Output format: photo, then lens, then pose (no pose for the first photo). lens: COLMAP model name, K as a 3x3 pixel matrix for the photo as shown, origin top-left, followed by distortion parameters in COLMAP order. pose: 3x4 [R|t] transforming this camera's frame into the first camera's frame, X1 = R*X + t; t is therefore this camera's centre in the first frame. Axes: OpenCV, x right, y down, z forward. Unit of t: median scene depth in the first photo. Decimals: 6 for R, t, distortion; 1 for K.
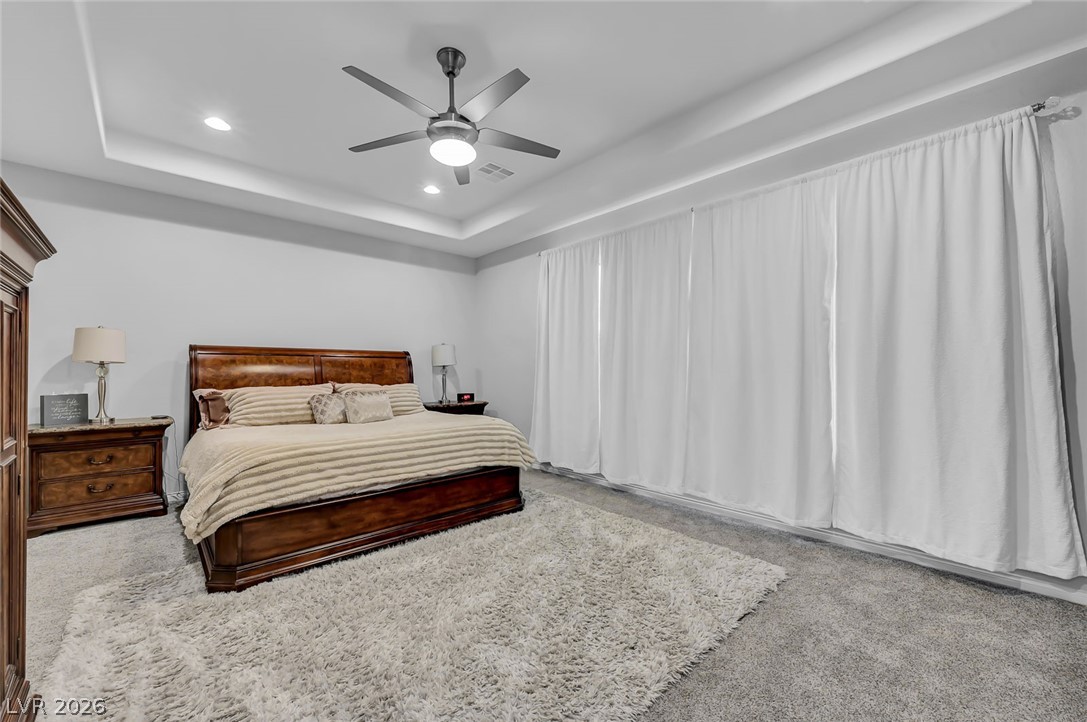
lens RADIAL K [[427.9, 0, 546.5], [0, 427.9, 369.7], [0, 0, 1]] dist [0.000793, -0.000062]
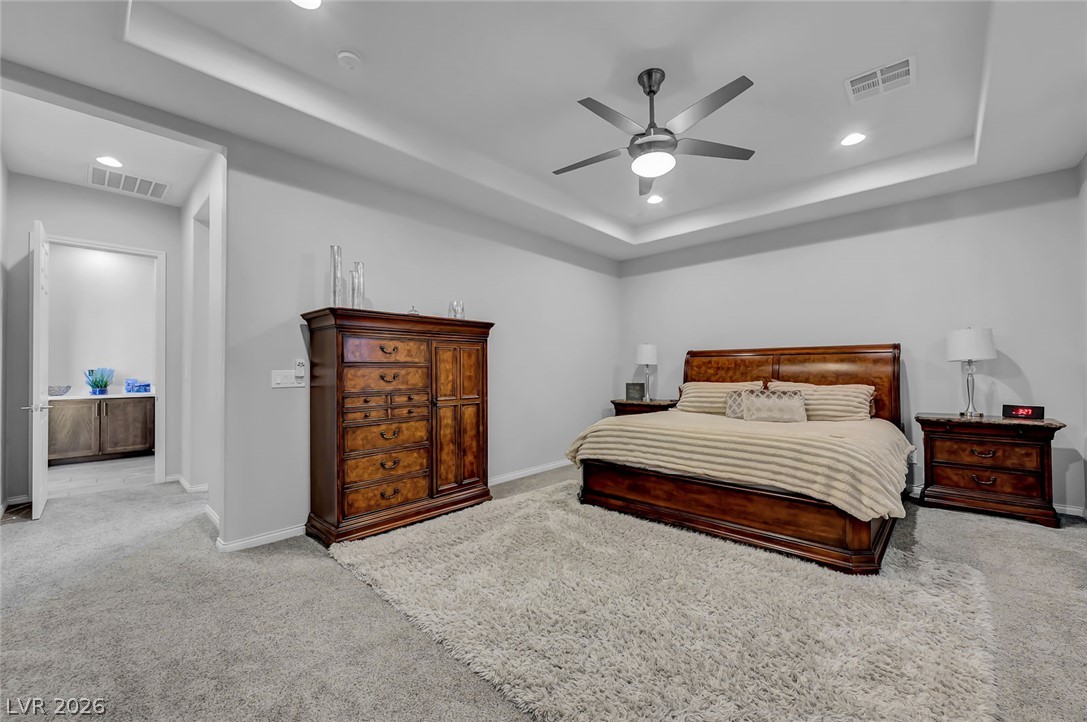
lens RADIAL K [[427.9, 0, 546.5], [0, 427.9, 369.7], [0, 0, 1]] dist [0.000793, -0.000062]
pose [[0.084902, 0.000701, -0.996389, 0.610910], [0.008928, 0.999959, 0.001465, -0.003167], [0.996349, -0.009020, 0.084892, 0.484136]]
